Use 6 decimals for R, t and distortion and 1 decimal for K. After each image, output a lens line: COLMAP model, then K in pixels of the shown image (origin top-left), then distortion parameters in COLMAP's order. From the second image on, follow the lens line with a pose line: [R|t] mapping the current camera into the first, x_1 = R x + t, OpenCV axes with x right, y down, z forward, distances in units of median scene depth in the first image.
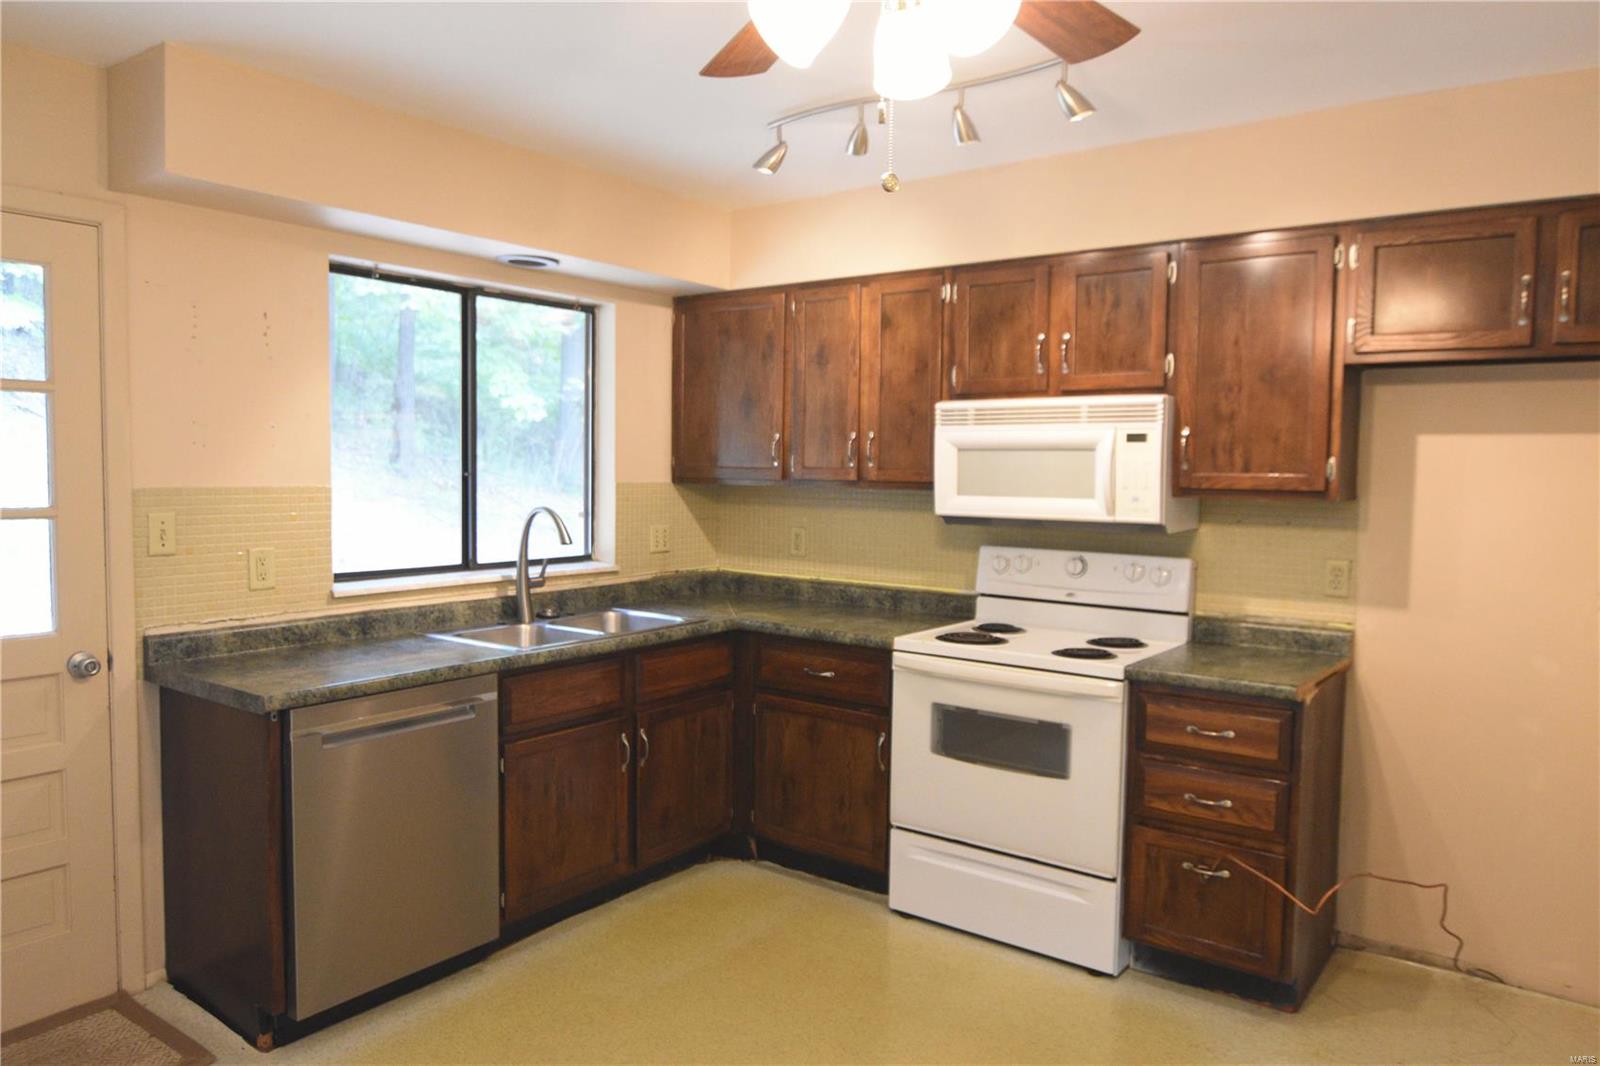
lens RADIAL K [[1097.4, 0, 800.0], [0, 1097.4, 533.0], [0, 0, 1]] dist [-0.003174, -0.004899]
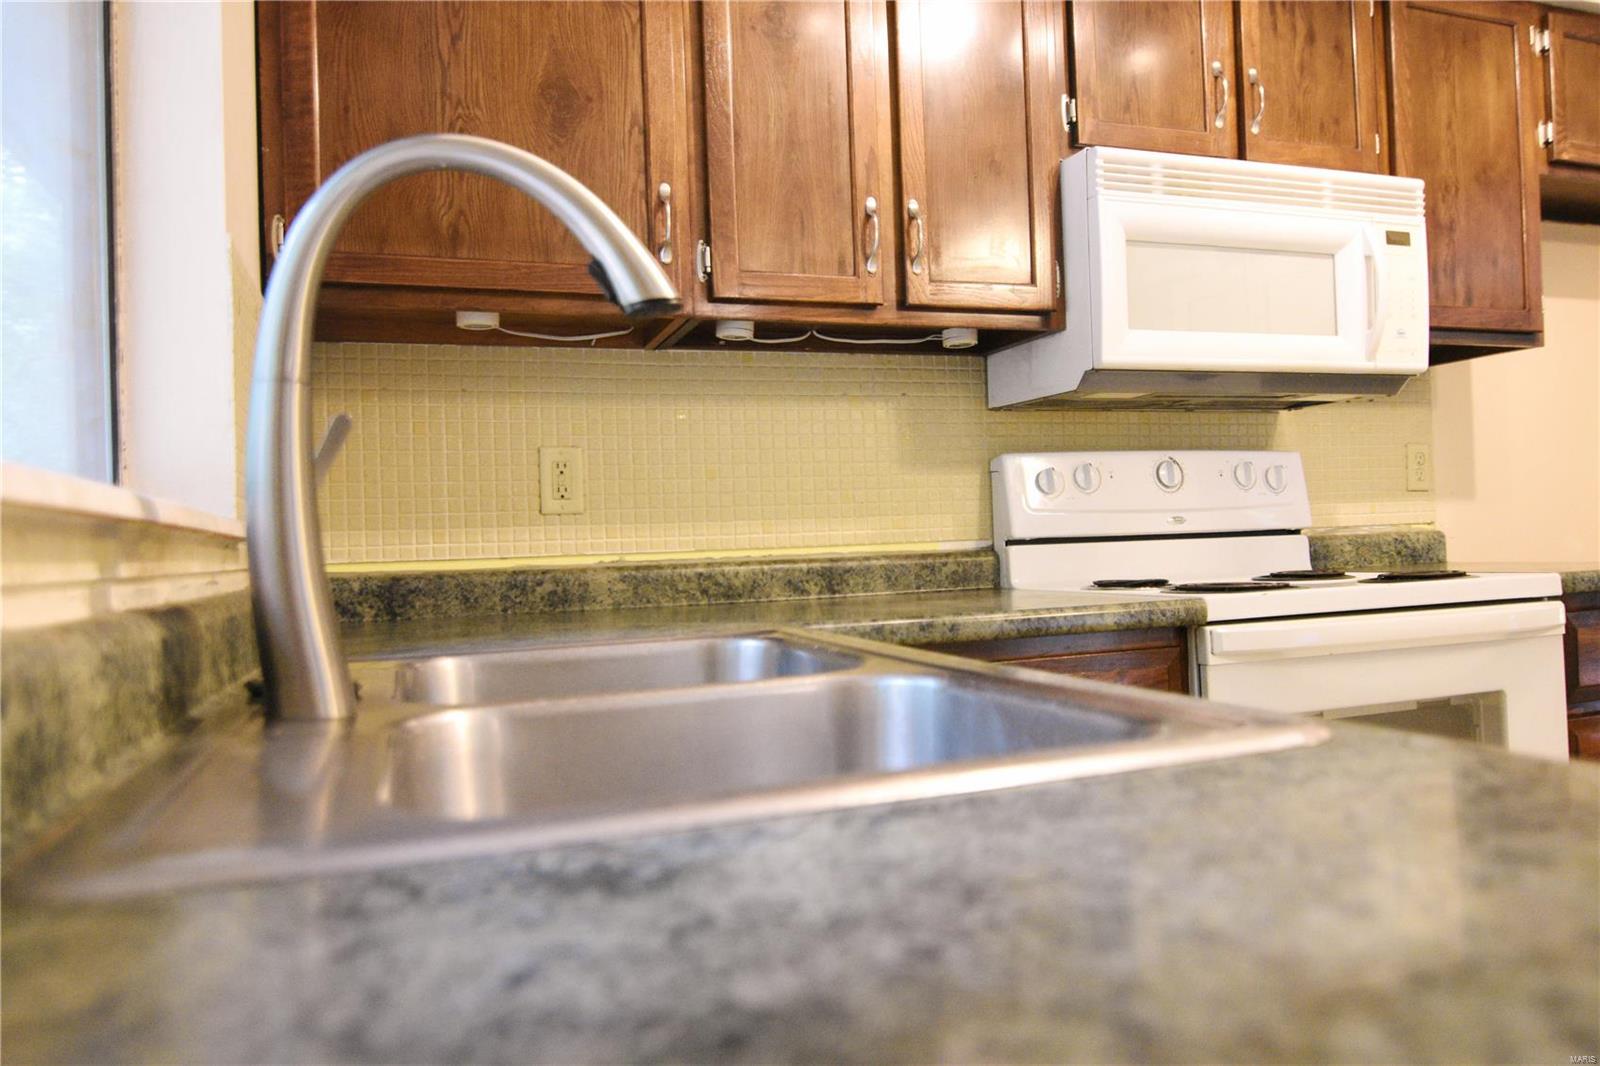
lens RADIAL K [[1097.4, 0, 800.0], [0, 1097.4, 533.0], [0, 0, 1]] dist [-0.003174, -0.004899]
pose [[0.548293, -0.024359, 0.835932, -0.412728], [0.100917, 0.994198, -0.037222, 0.071323], [-0.830175, 0.104768, 0.547570, 0.922944]]
